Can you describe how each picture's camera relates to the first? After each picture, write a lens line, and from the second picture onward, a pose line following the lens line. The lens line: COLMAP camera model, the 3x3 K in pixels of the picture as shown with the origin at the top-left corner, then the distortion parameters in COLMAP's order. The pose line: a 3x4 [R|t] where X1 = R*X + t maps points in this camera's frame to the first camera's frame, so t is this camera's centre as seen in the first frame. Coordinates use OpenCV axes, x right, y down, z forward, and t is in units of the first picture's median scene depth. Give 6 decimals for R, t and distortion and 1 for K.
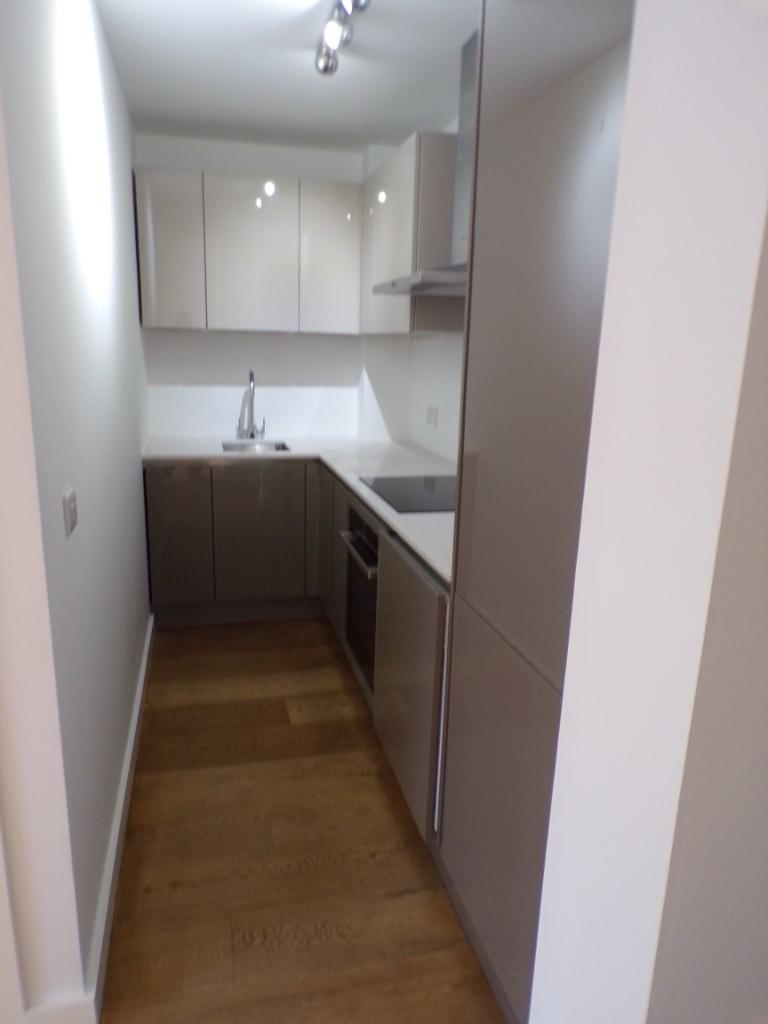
lens RADIAL K [[692.7, 0, 384.0], [0, 692.7, 512.0], [0, 0, 1]] dist [-0.015236, 0.002062]
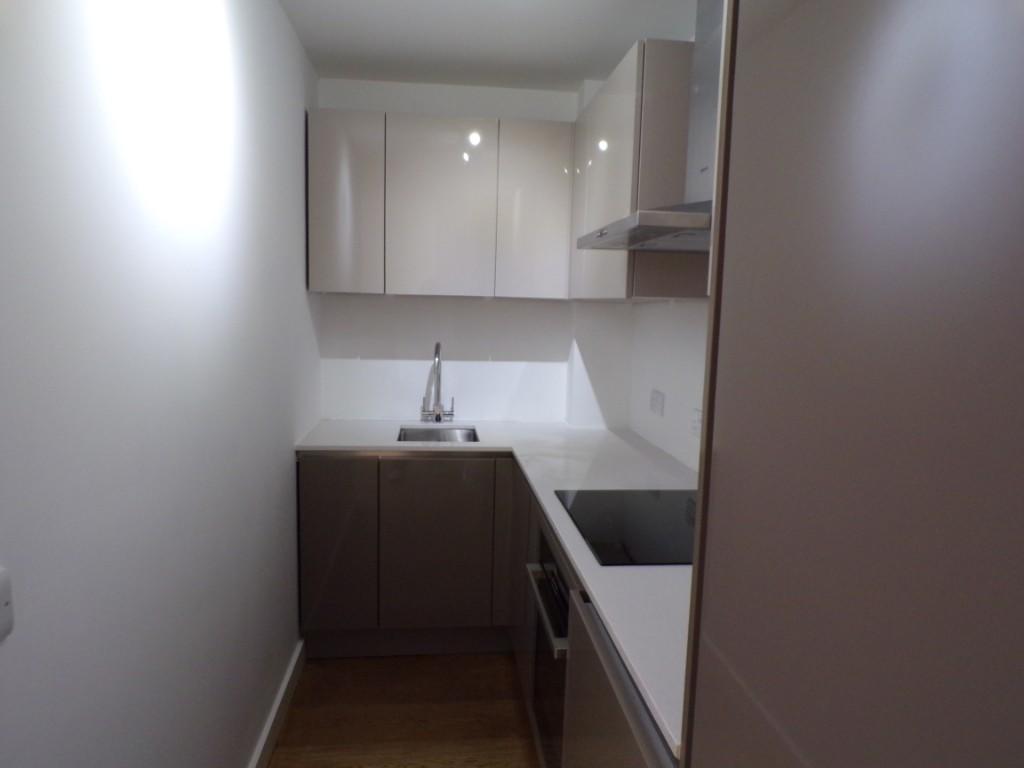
lens RADIAL K [[692.7, 0, 511.6], [0, 692.7, 392.1], [0, 0, 1]] dist [-0.015236, 0.002062]
pose [[0.989256, 0.018548, -0.145015, 0.025997], [-0.035207, 0.992952, -0.113170, -0.074272], [0.141894, 0.117060, 0.982936, 0.275699]]
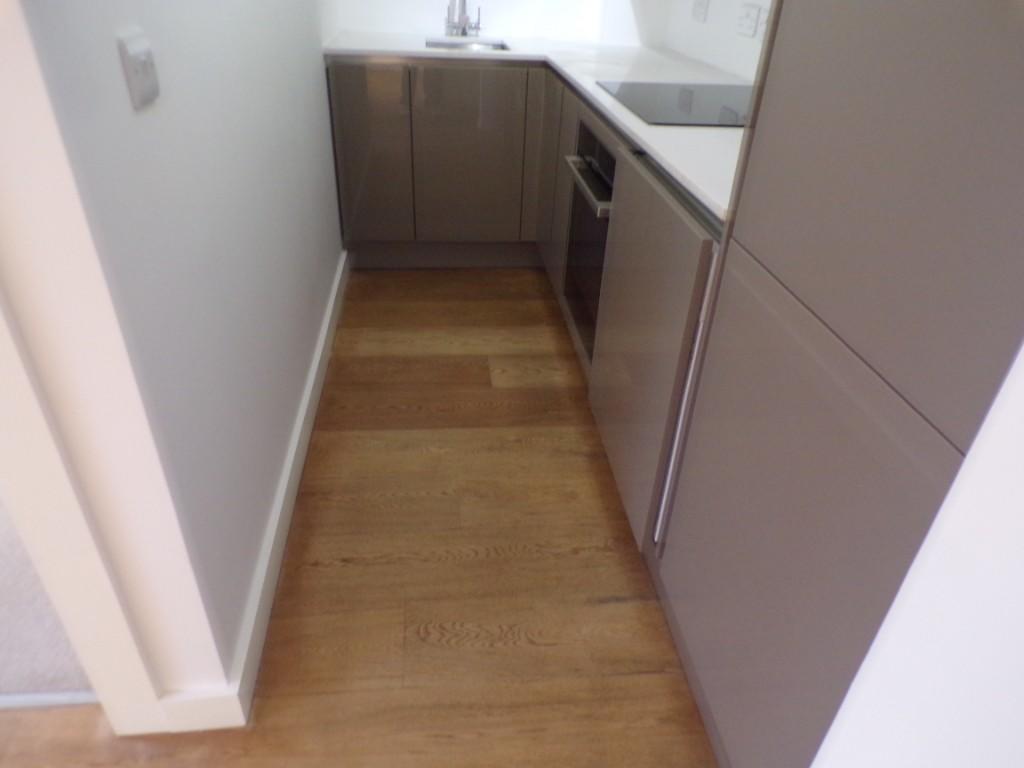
lens RADIAL K [[692.7, 0, 511.6], [0, 692.7, 392.1], [0, 0, 1]] dist [-0.015236, 0.002062]
pose [[0.988661, 0.089003, -0.120943, -0.006617], [-0.045833, 0.945838, 0.321387, 0.034970], [0.142997, -0.312200, 0.939193, 0.201493]]
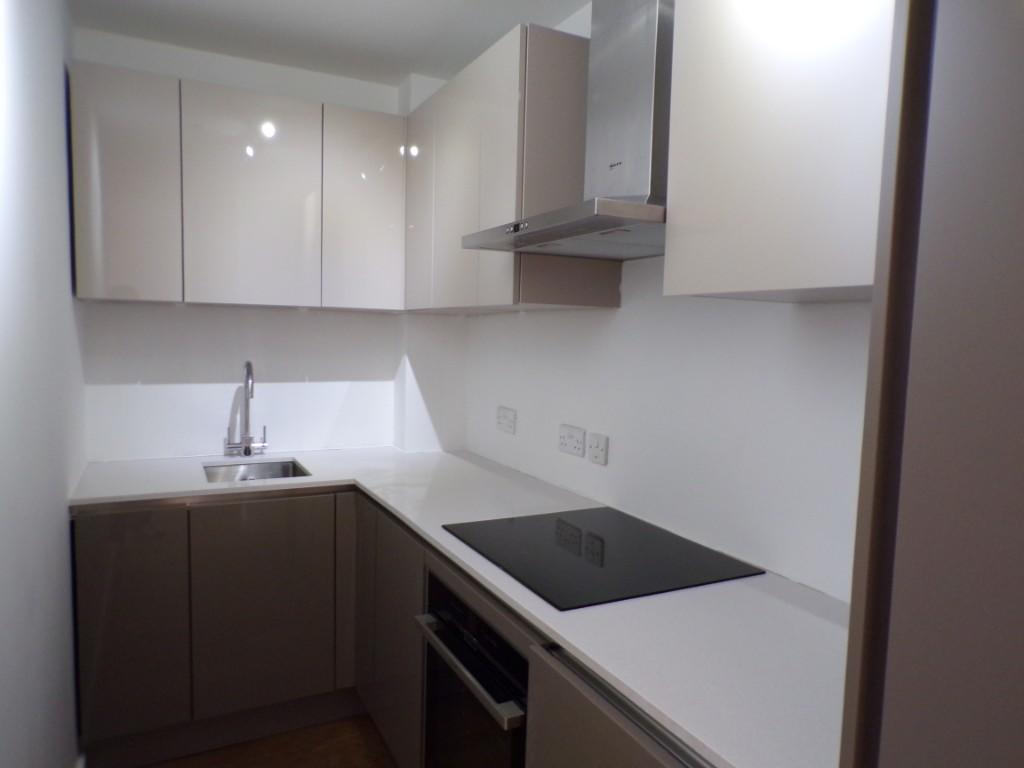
lens RADIAL K [[692.7, 0, 511.6], [0, 692.7, 392.1], [0, 0, 1]] dist [-0.015236, 0.002062]
pose [[0.975689, -0.022042, 0.218050, -0.118656], [0.053549, 0.988750, -0.139666, -0.085142], [-0.212518, 0.147947, 0.965892, 0.378405]]
